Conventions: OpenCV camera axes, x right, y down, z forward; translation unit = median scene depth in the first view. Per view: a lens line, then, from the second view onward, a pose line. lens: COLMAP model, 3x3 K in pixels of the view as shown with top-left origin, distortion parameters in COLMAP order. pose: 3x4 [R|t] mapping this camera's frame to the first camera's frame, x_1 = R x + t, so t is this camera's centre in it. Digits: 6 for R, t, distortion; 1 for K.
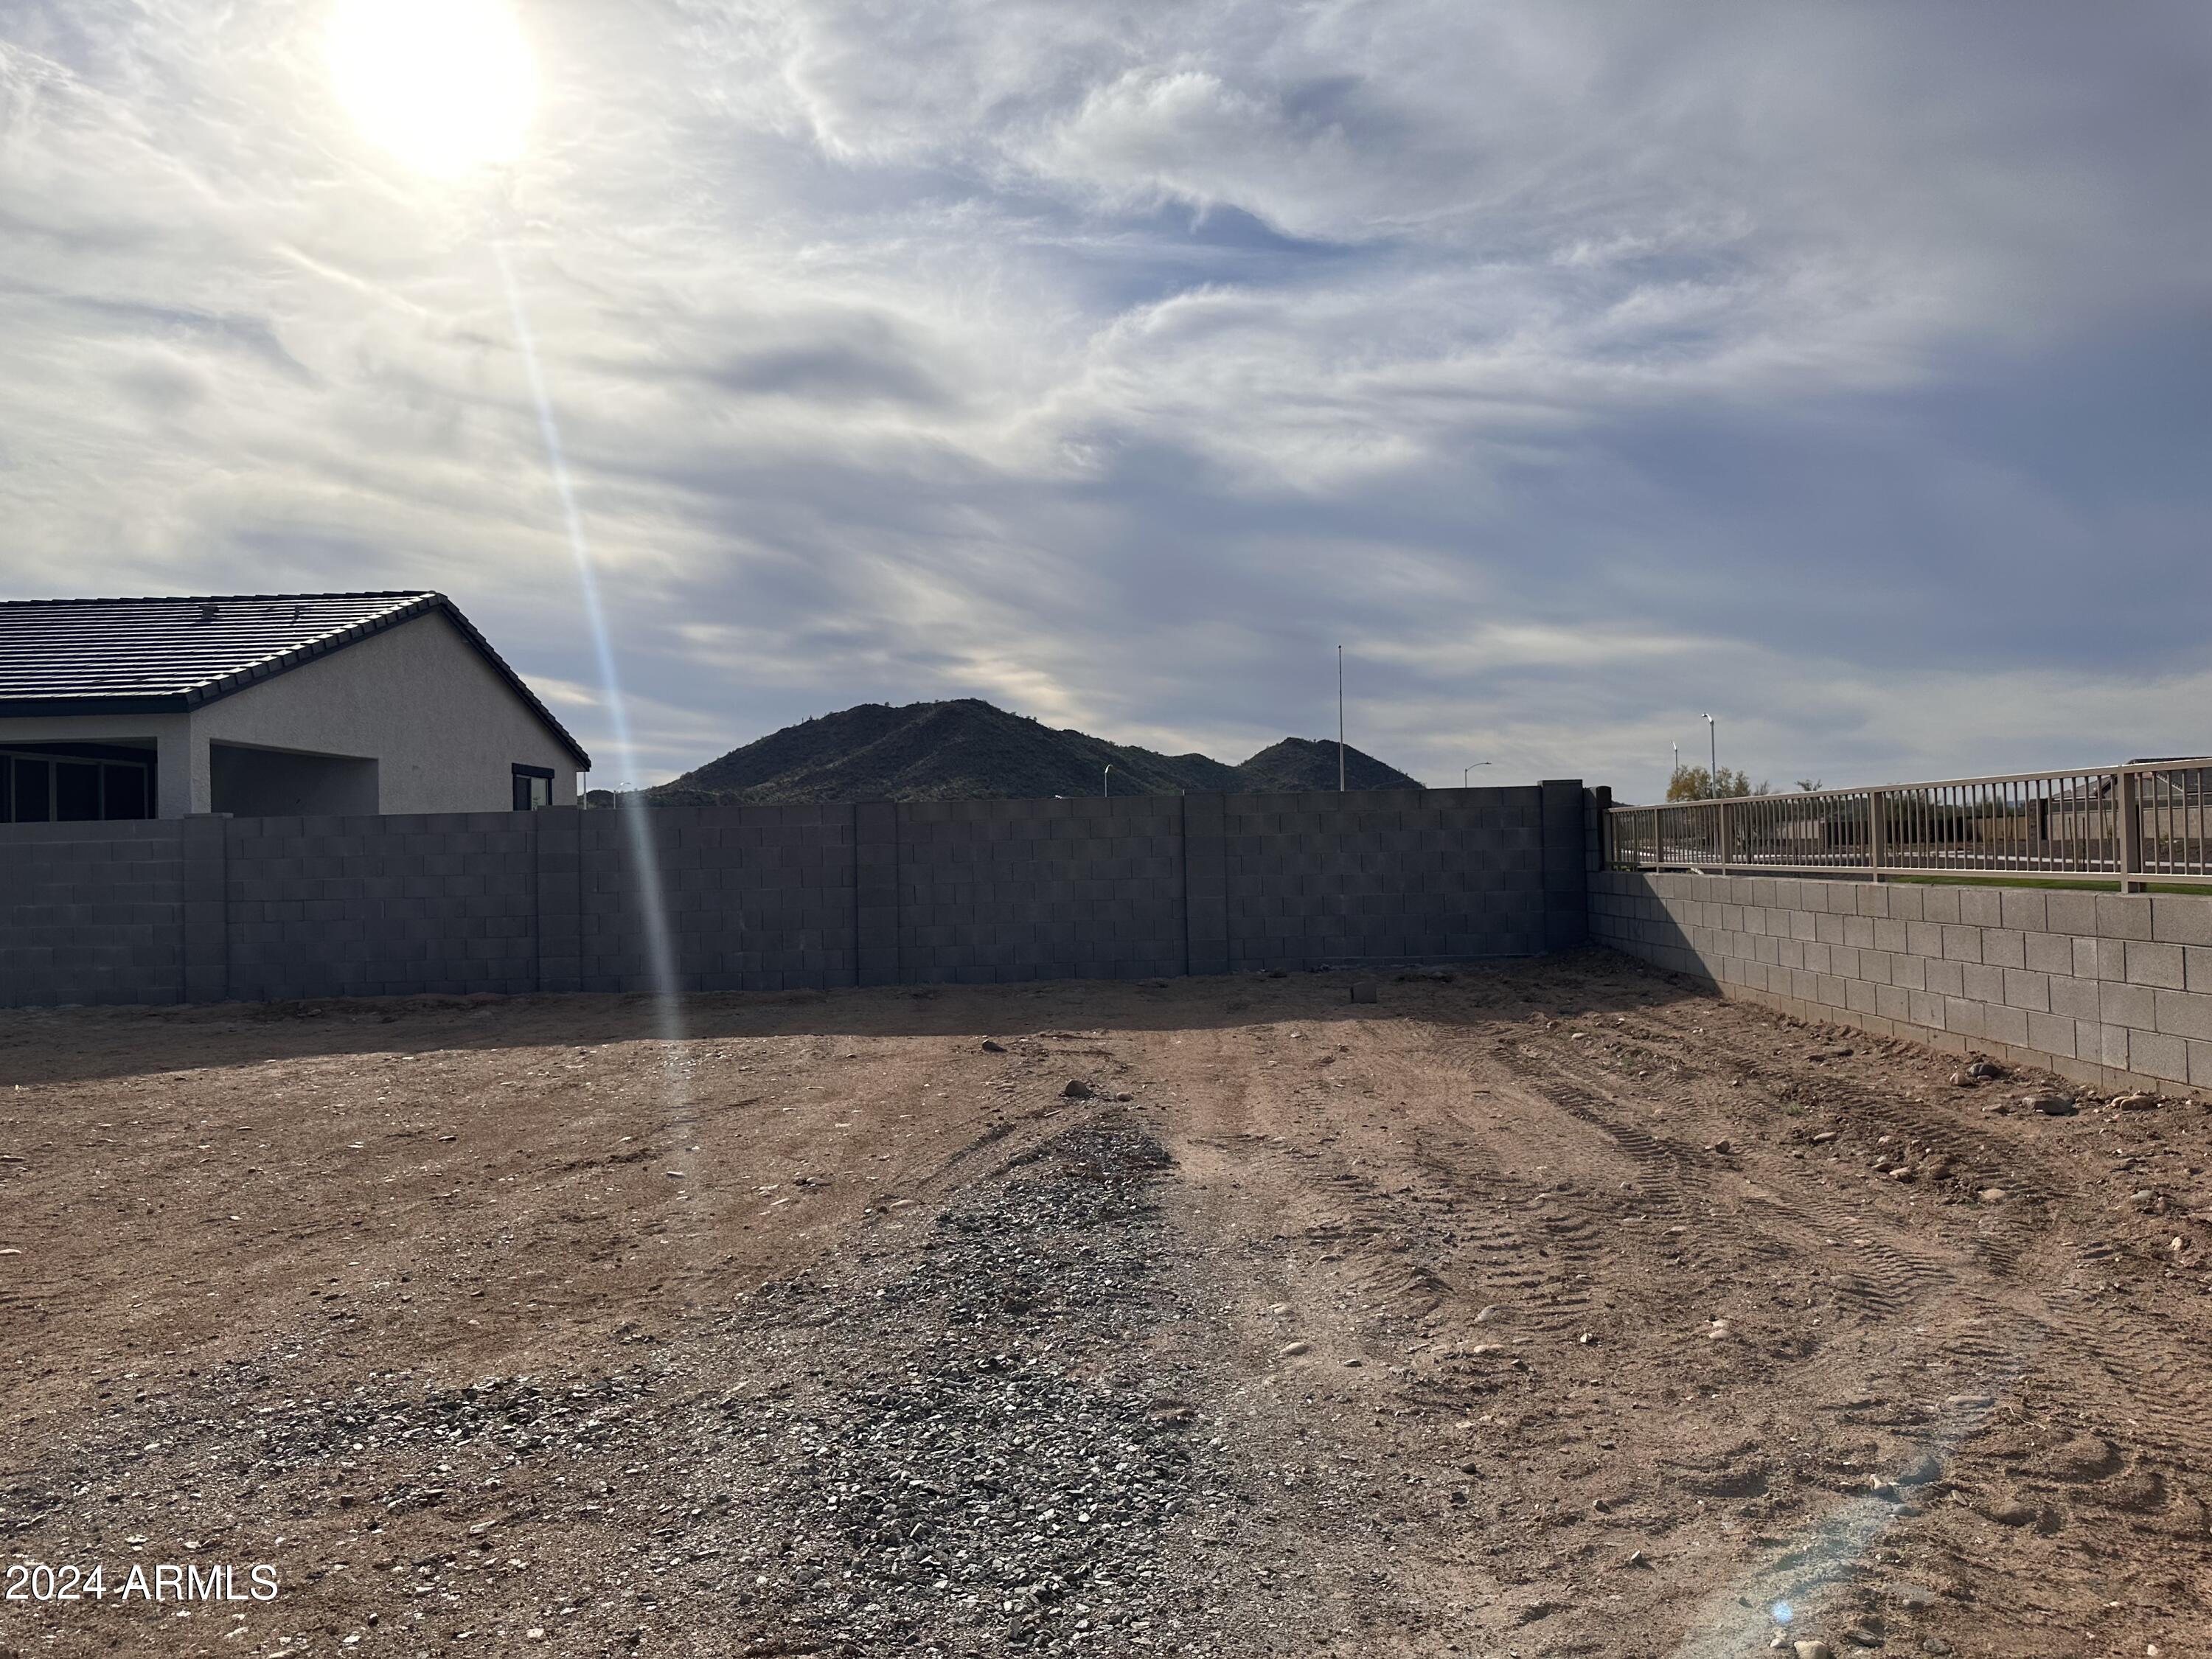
lens RADIAL K [[1559.7, 0, 1108.3], [0, 1559.7, 903.2], [0, 0, 1]] dist [0.040999, -0.040435]
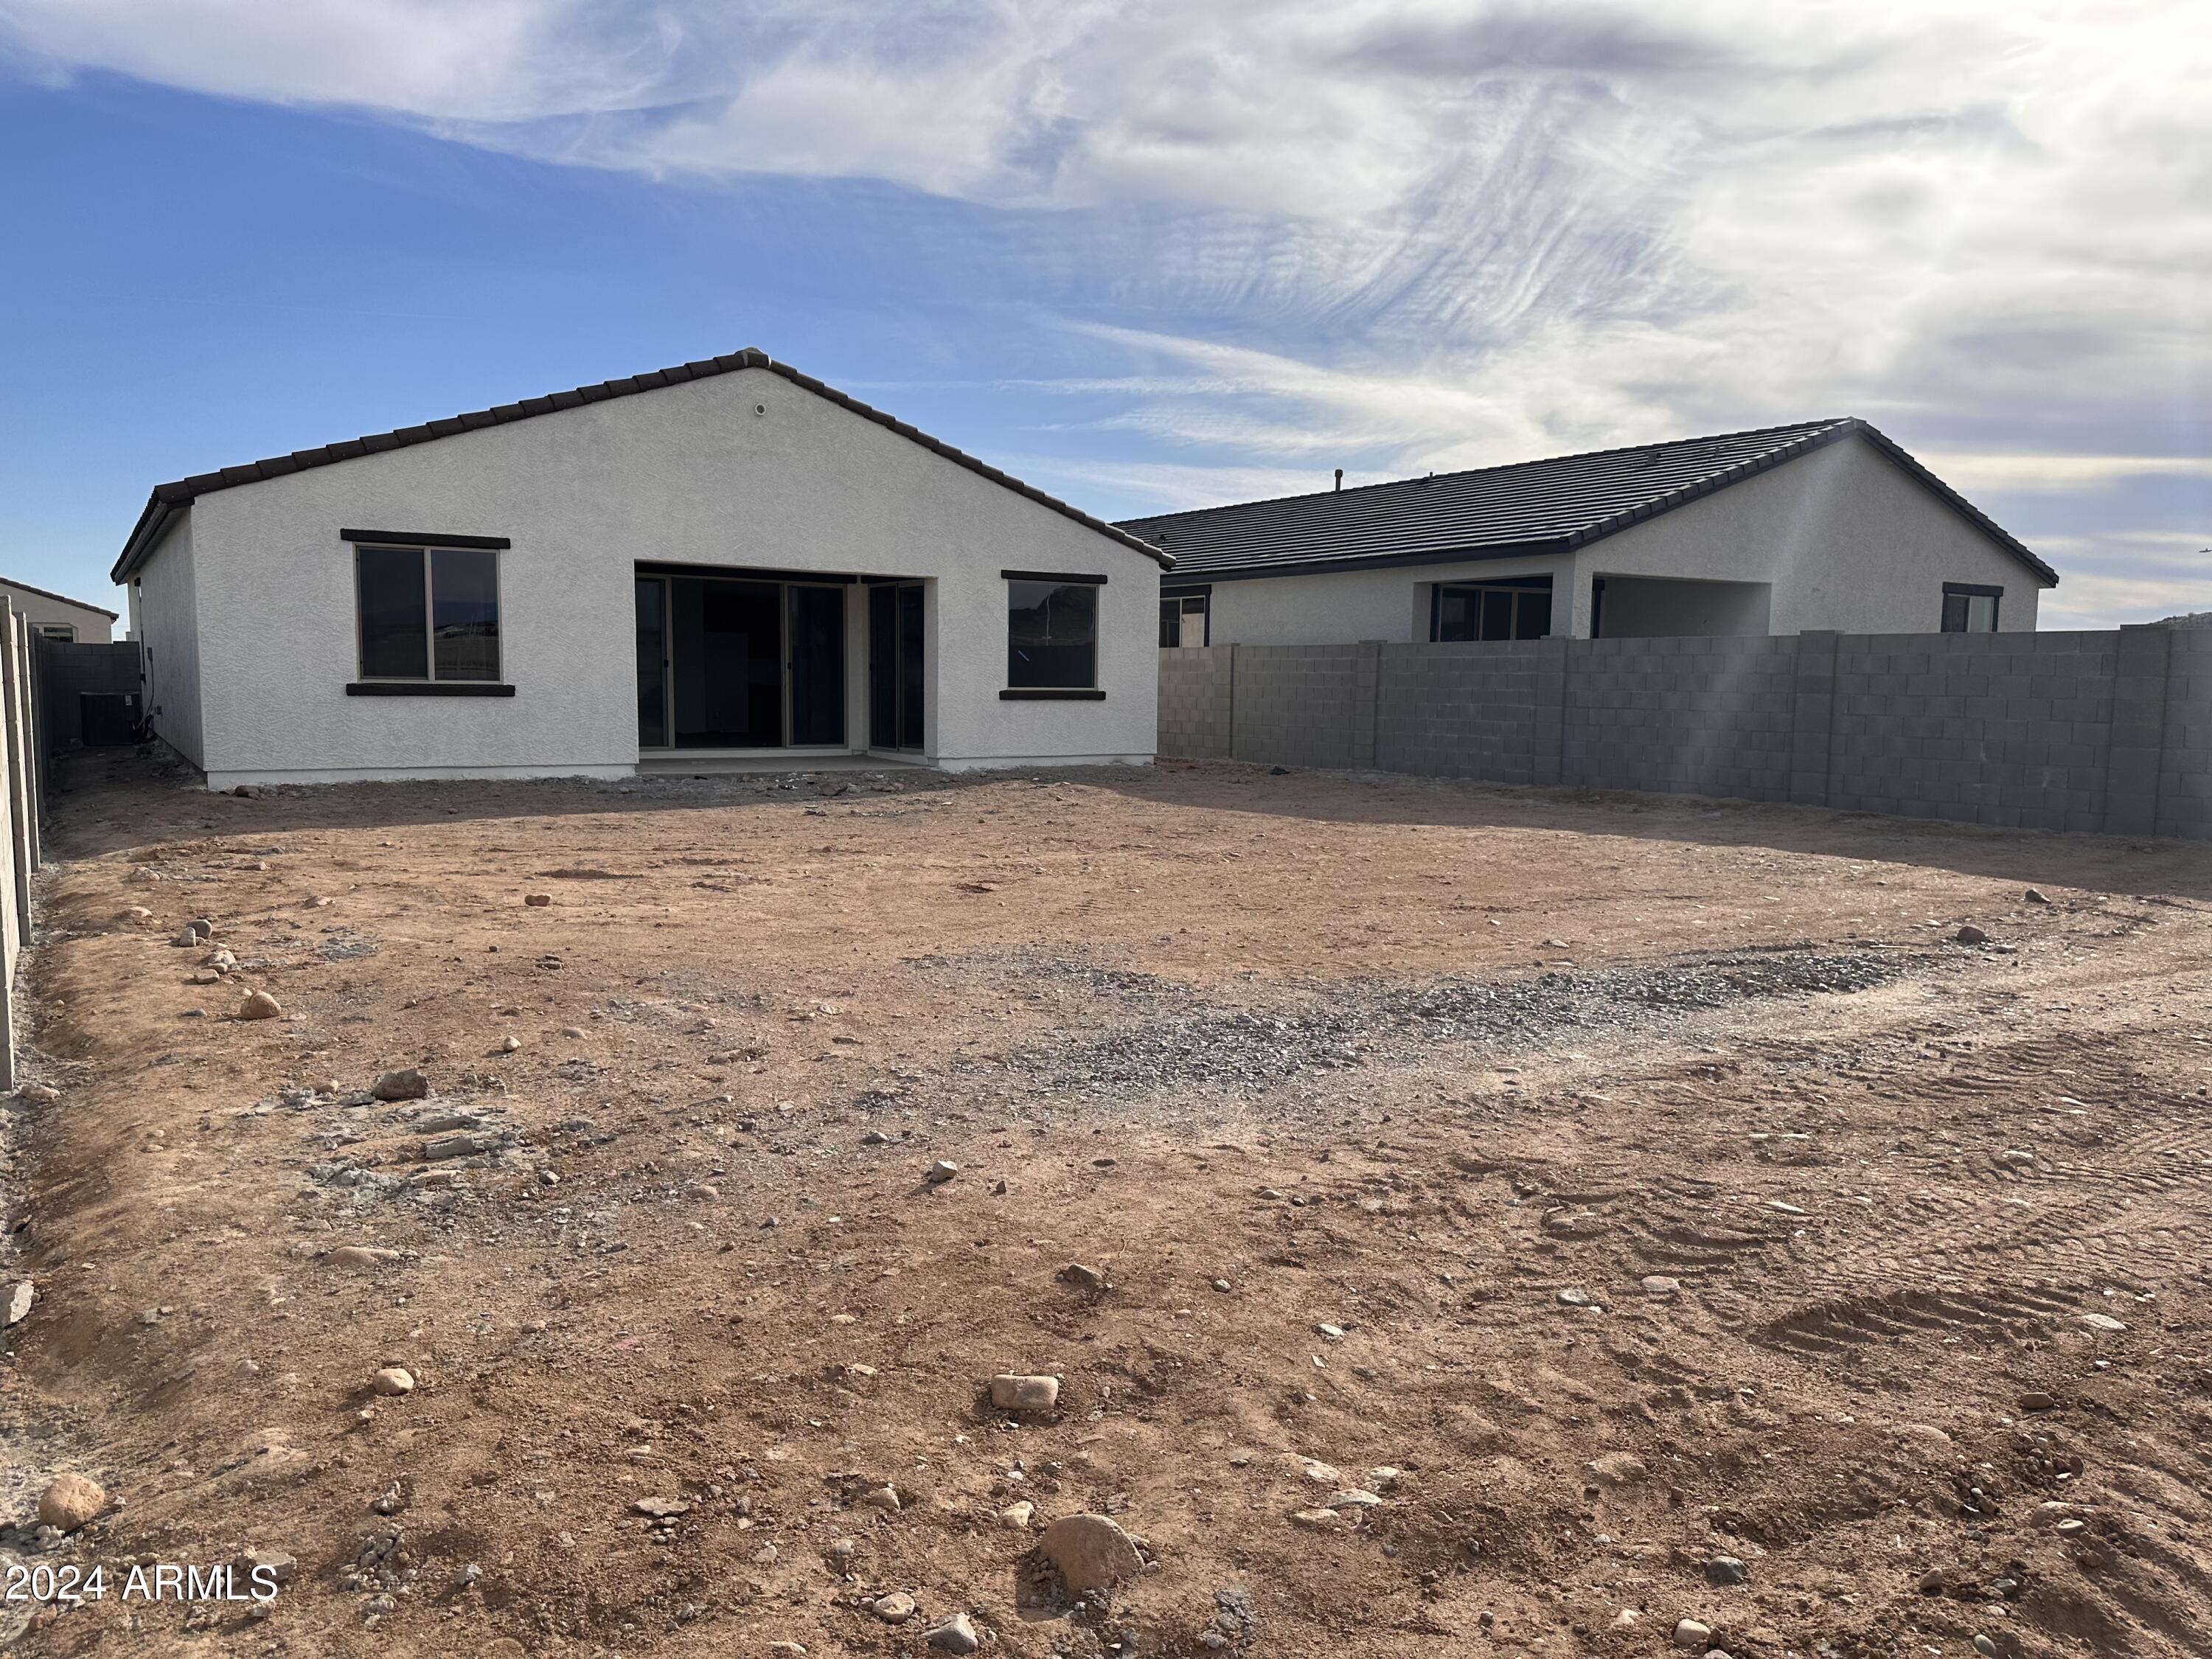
lens RADIAL K [[1559.7, 0, 1060.4], [0, 1559.7, 871.8], [0, 0, 1]] dist [0.040999, -0.040435]
pose [[0.529053, 0.138651, -0.837185, 0.178236], [-0.055629, 0.990106, 0.128823, -0.005453], [0.846763, -0.021582, 0.531532, -0.003756]]
